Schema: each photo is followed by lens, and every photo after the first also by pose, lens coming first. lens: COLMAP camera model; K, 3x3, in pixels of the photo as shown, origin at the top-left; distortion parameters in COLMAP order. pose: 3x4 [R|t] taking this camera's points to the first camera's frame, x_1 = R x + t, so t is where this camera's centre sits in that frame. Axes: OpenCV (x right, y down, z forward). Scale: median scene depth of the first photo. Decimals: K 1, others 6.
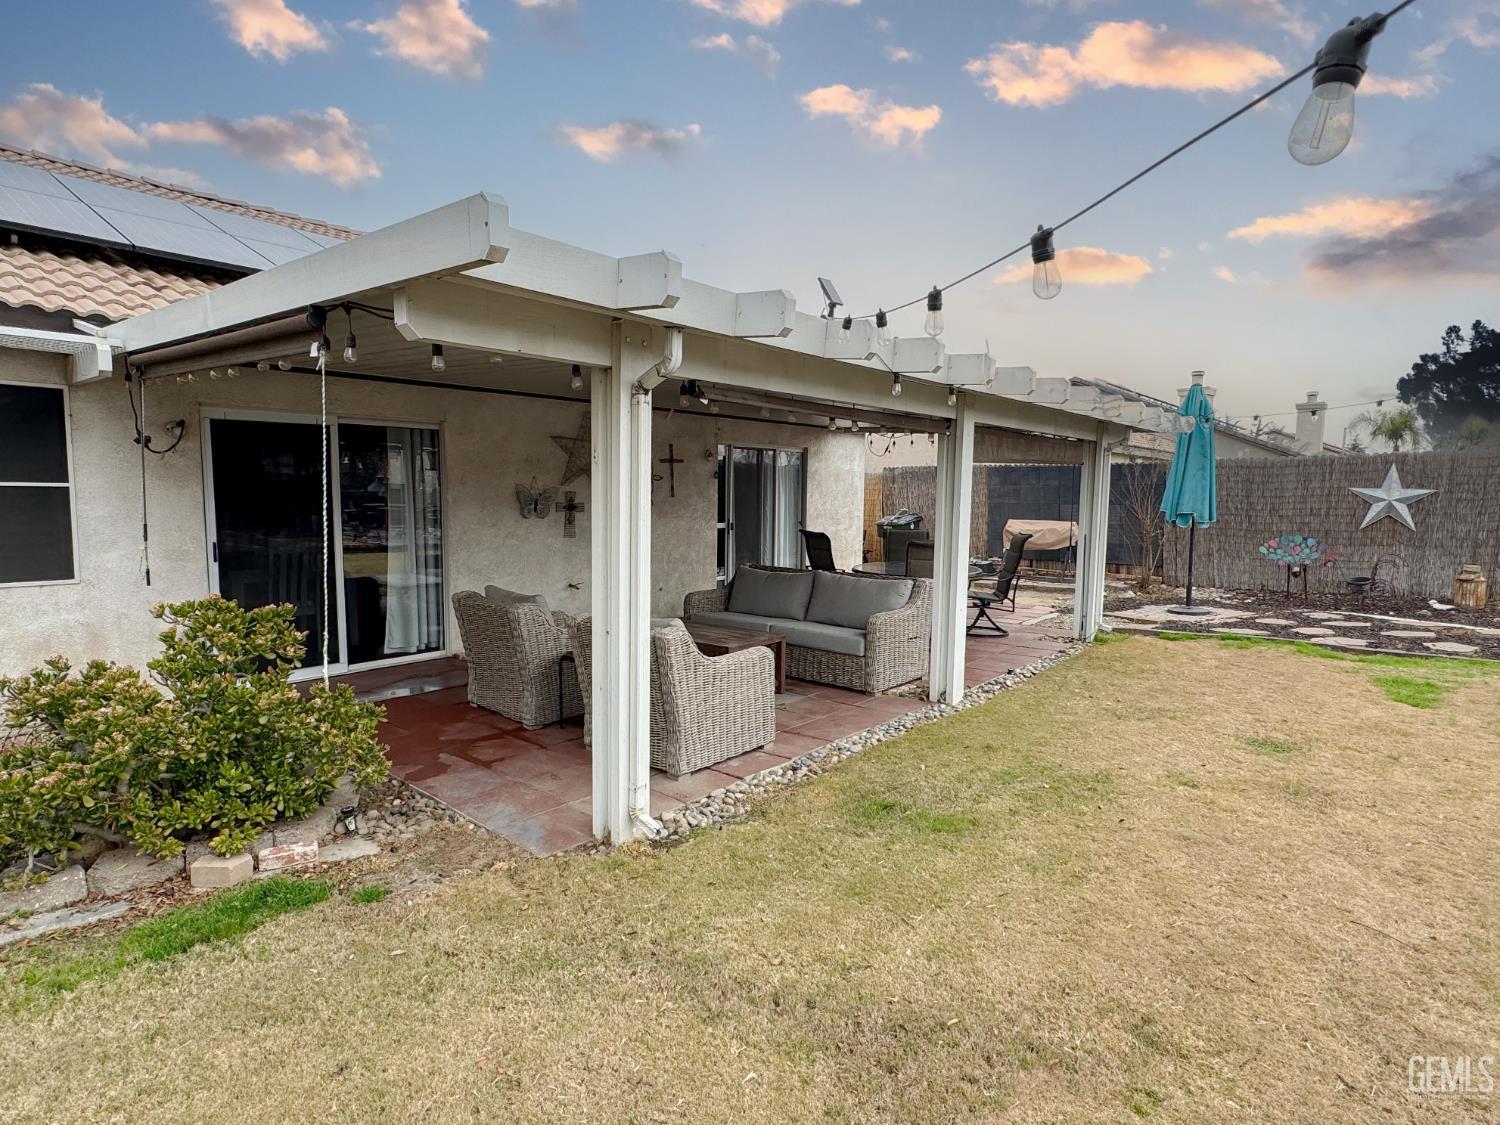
lens RADIAL K [[798.7, 0, 750.0], [0, 798.7, 562.5], [0, 0, 1]] dist [-0.000413, 0.000405]
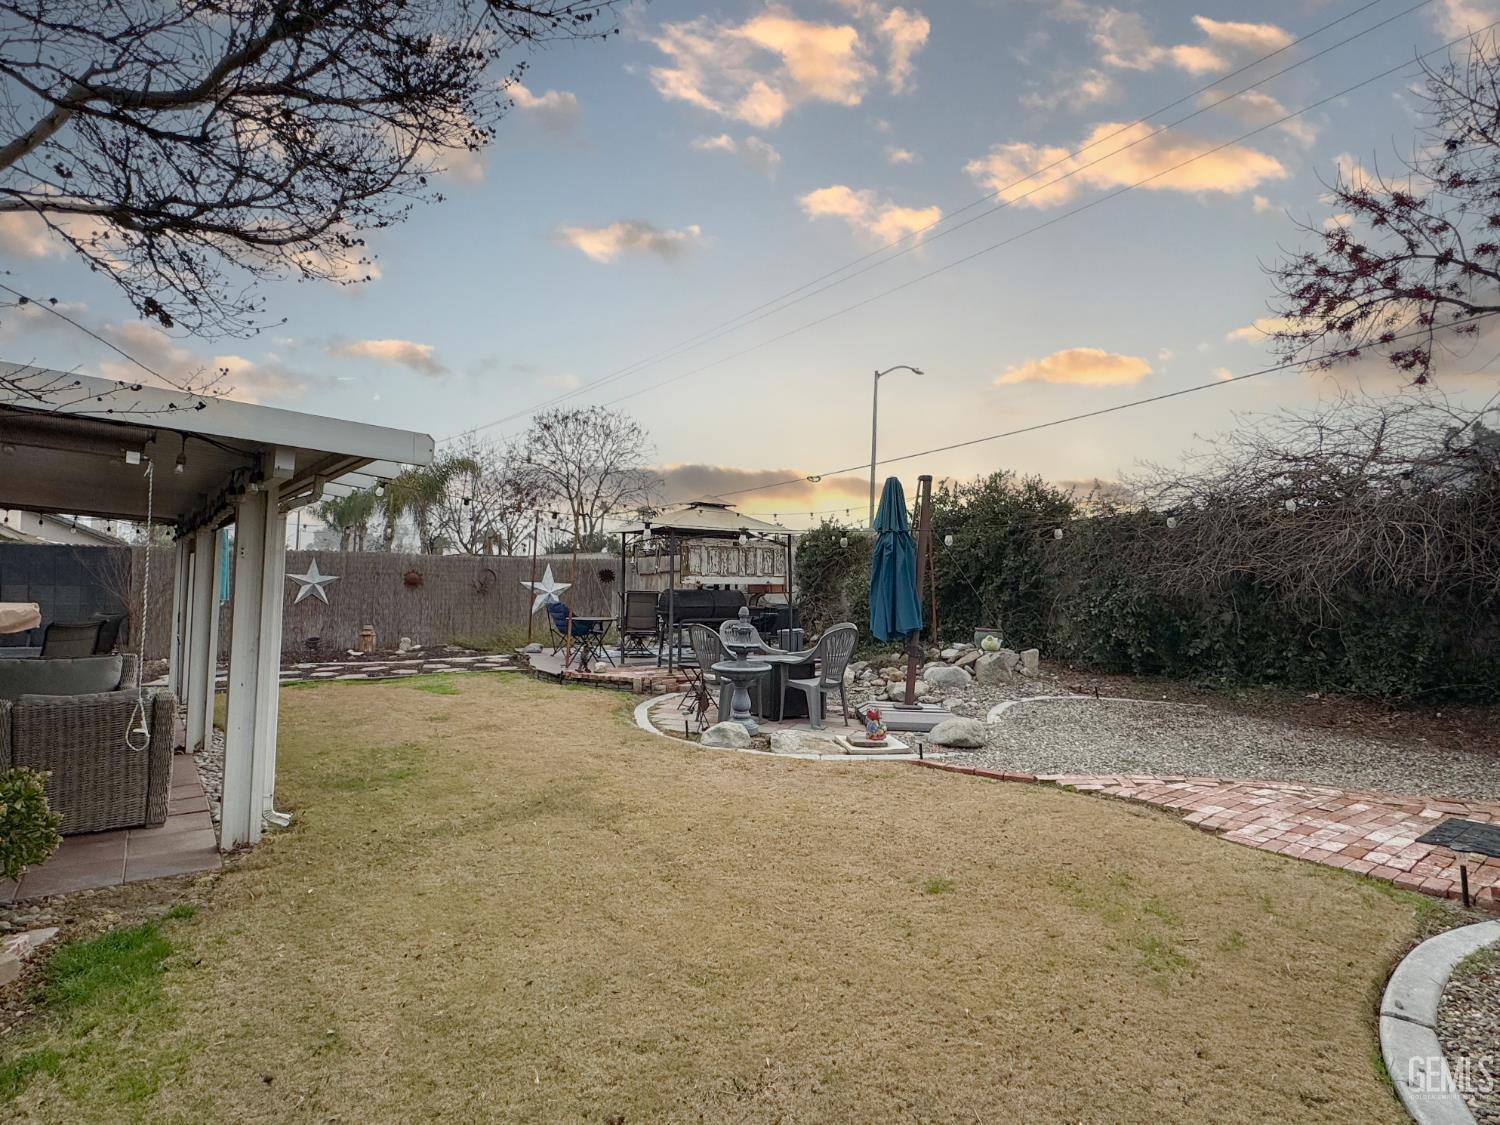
lens RADIAL K [[798.7, 0, 750.0], [0, 798.7, 562.5], [0, 0, 1]] dist [-0.000413, 0.000405]
pose [[0.197972, 0.033694, 0.979628, -0.746168], [0.064151, 0.996821, -0.047250, 0.002547], [-0.978106, 0.072198, 0.195181, -0.057098]]
